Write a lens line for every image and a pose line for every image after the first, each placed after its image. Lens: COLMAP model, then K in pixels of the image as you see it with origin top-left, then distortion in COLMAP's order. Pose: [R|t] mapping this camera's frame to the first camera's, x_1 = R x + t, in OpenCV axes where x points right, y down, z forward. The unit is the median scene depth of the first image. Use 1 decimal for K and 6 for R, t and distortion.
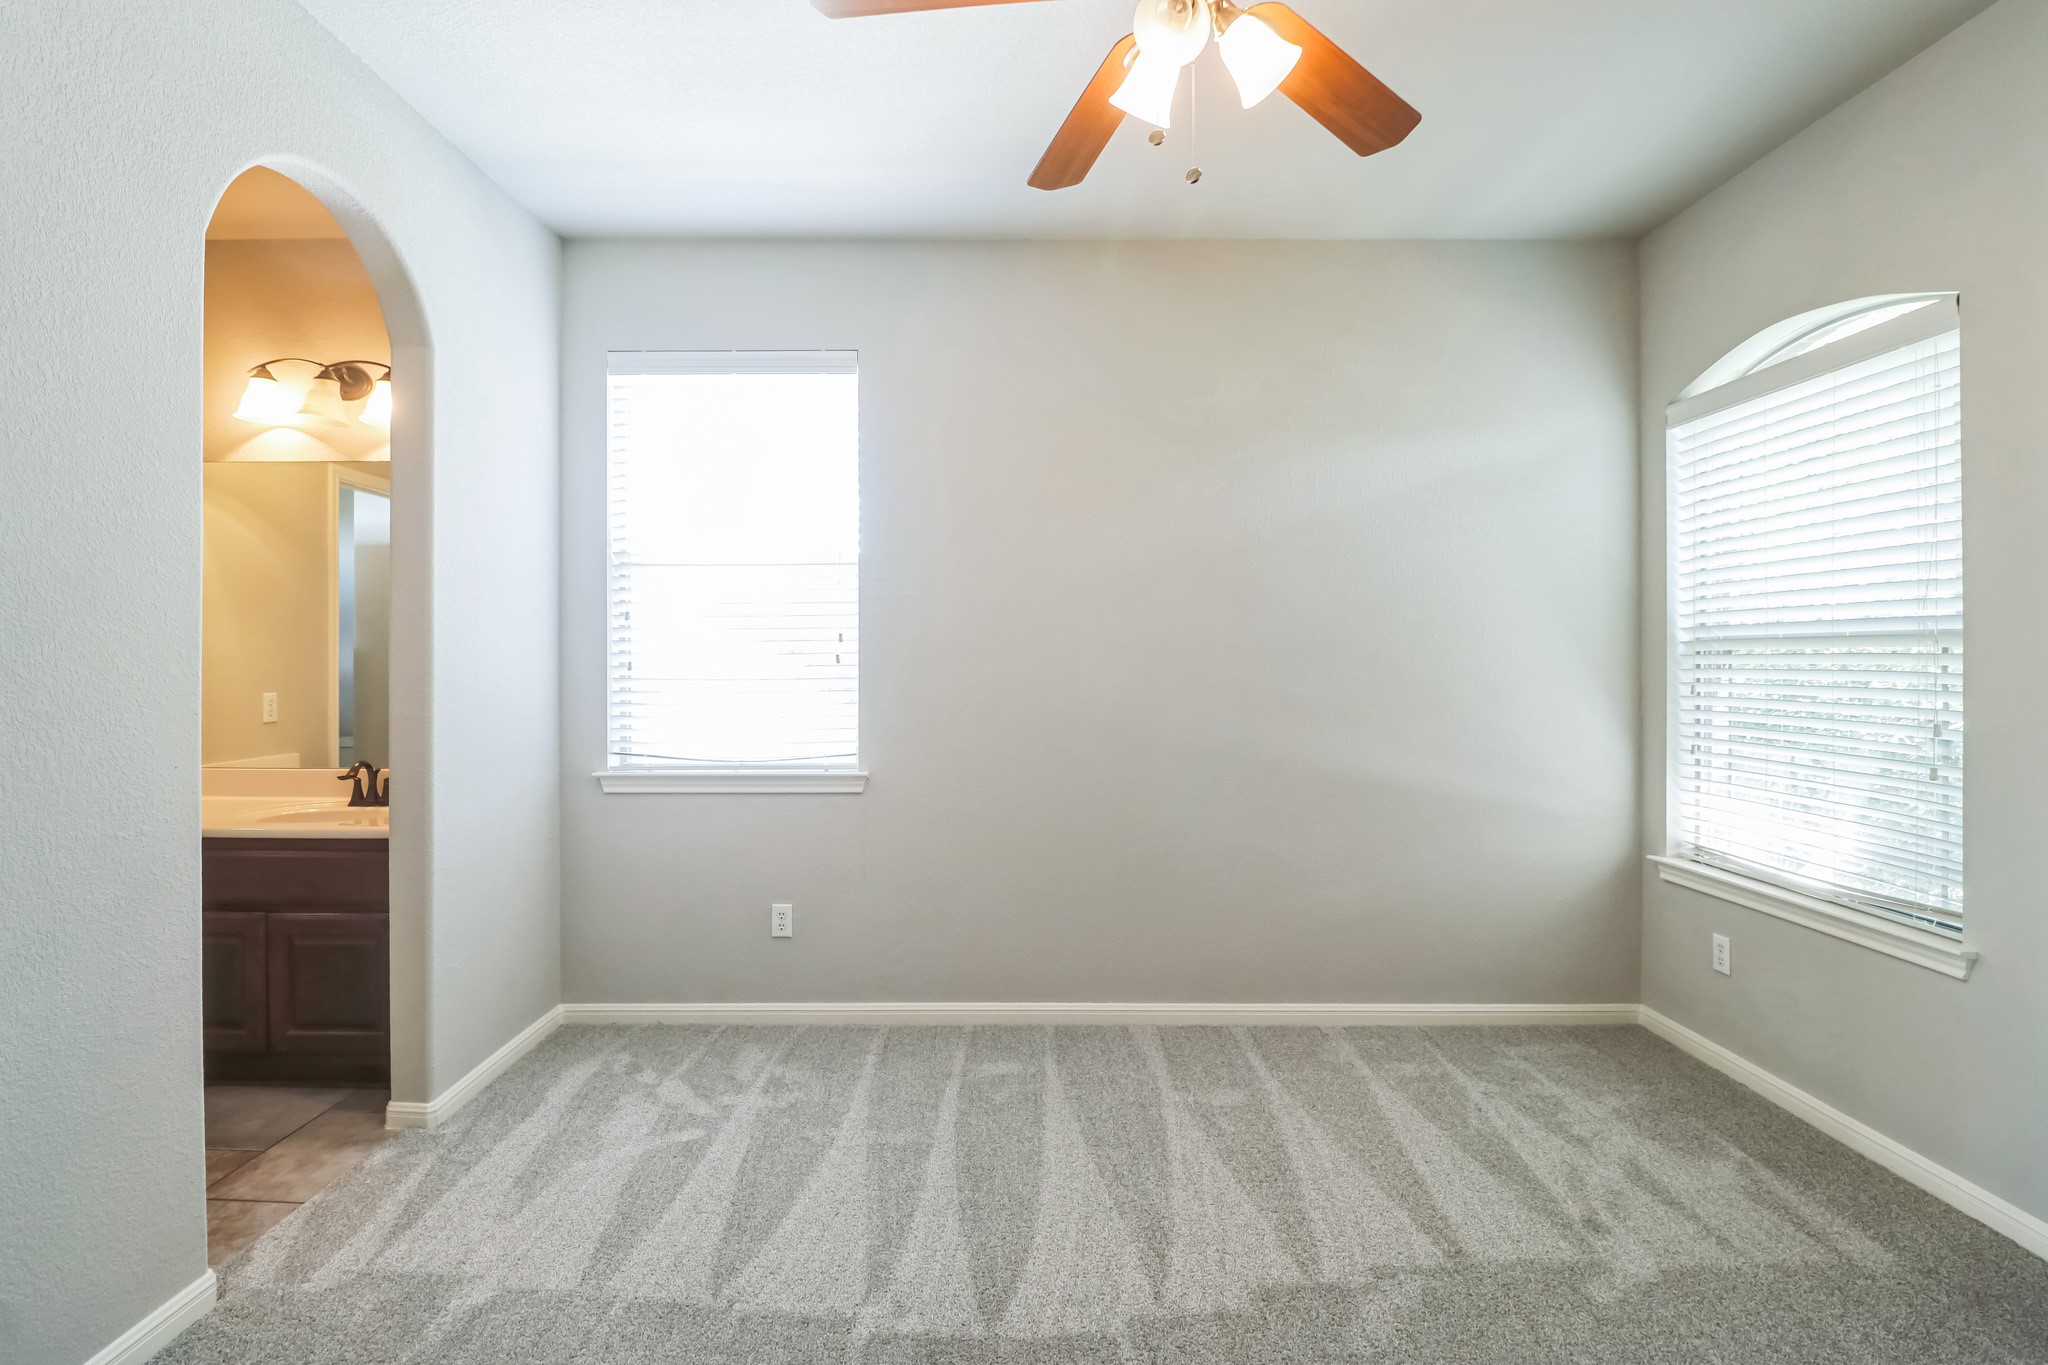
lens RADIAL K [[961.5, 0, 1015.0], [0, 961.5, 666.1], [0, 0, 1]] dist [0.002835, -0.000206]
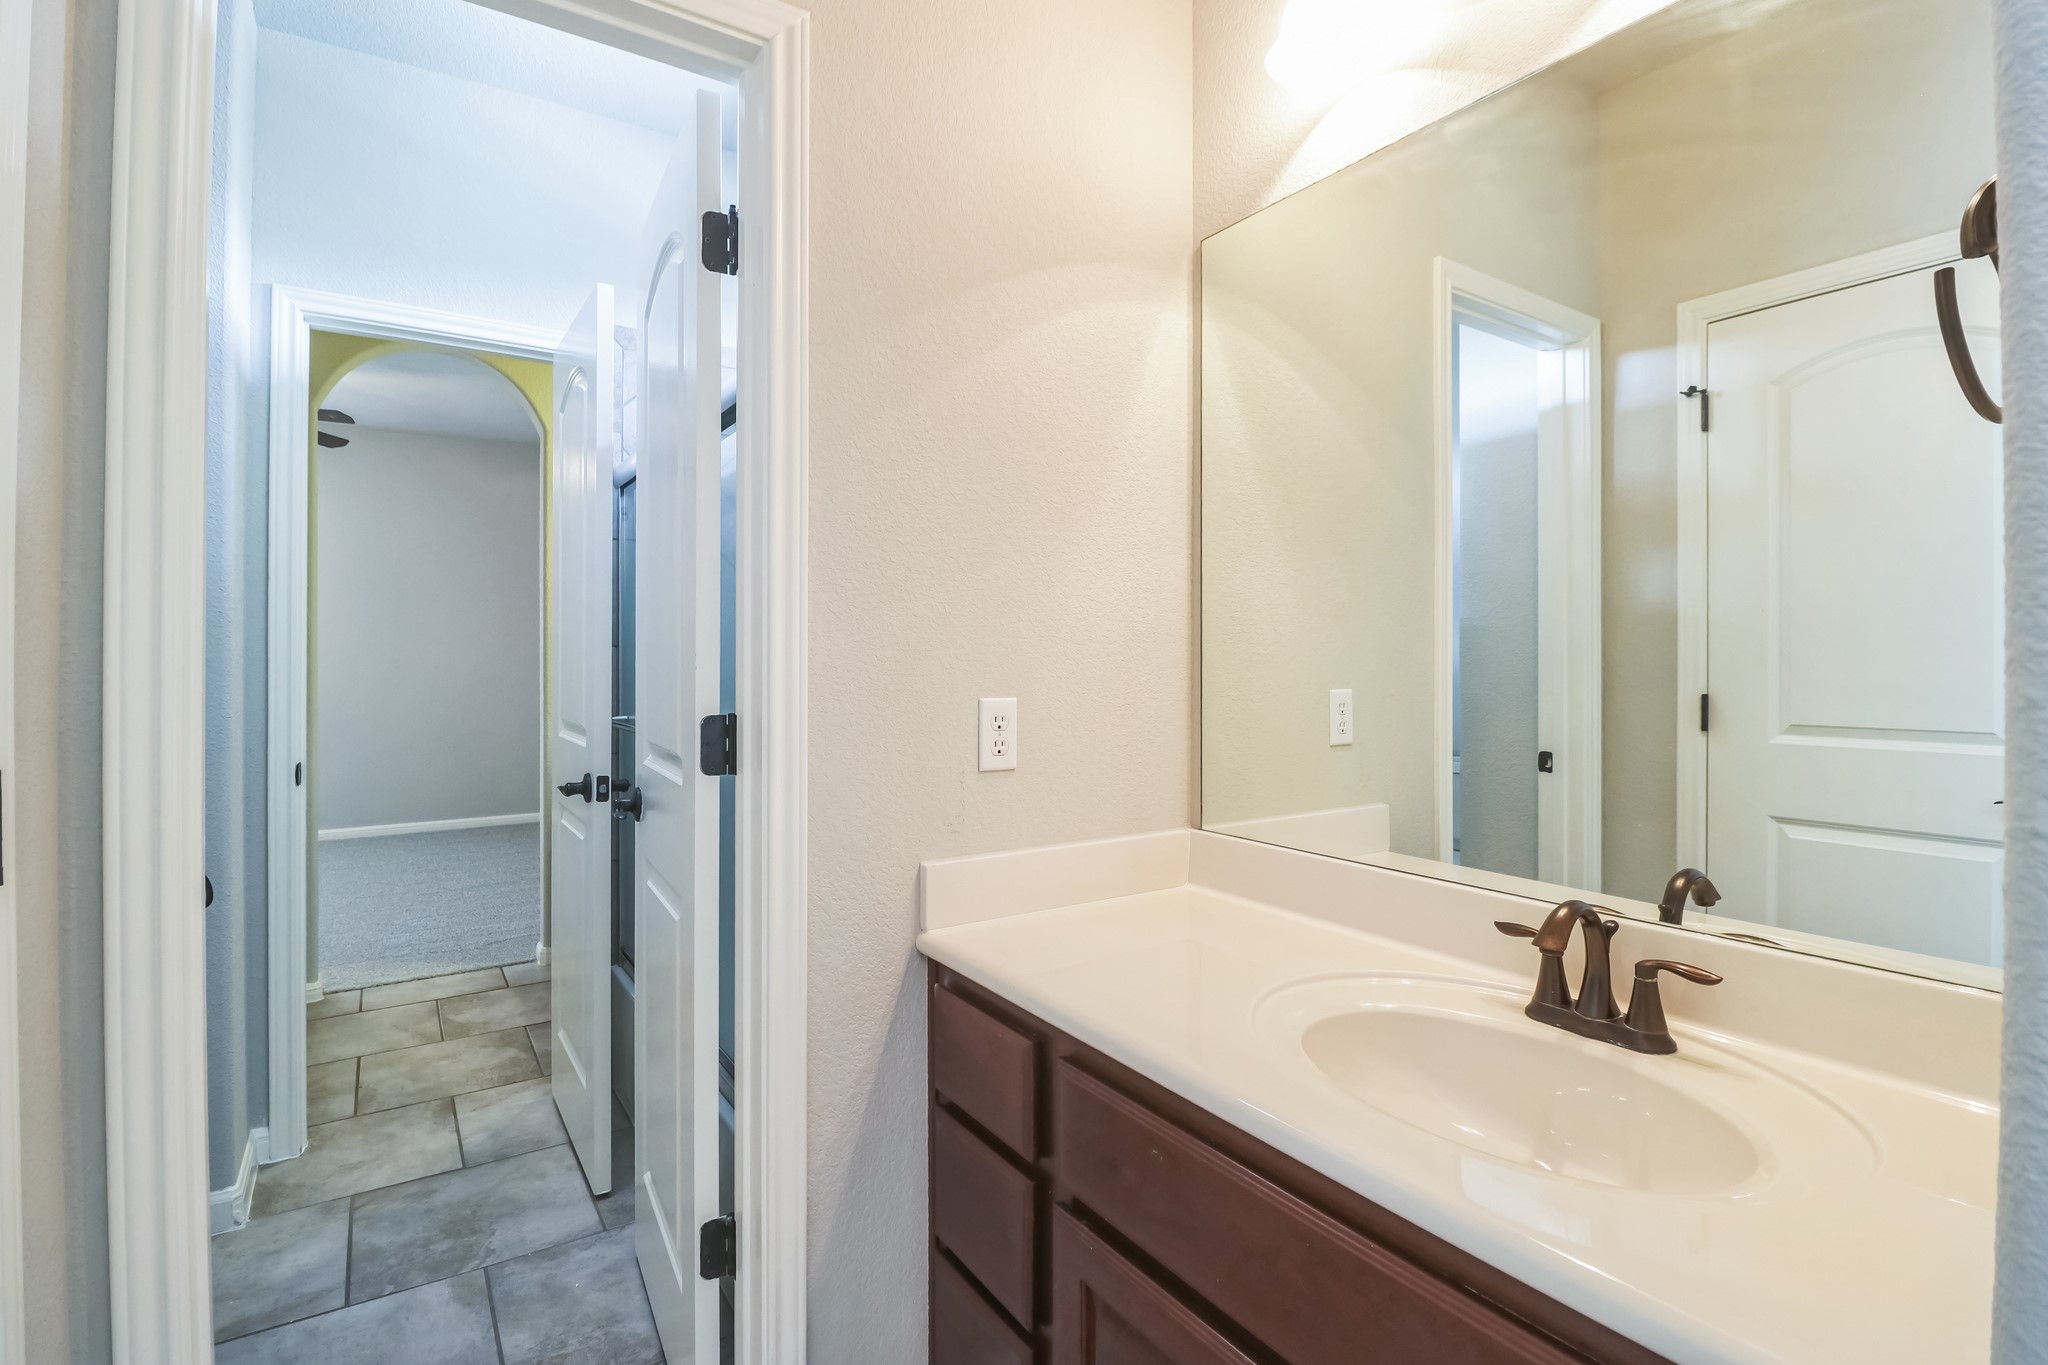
lens RADIAL K [[961.5, 0, 1020.8], [0, 961.5, 665.9], [0, 0, 1]] dist [0.002835, -0.000206]
pose [[0.556164, 0.001282, -0.831072, -0.549508], [-0.000751, 0.999999, 0.001040, 0.019090], [0.831072, 0.000046, 0.556164, 0.711028]]
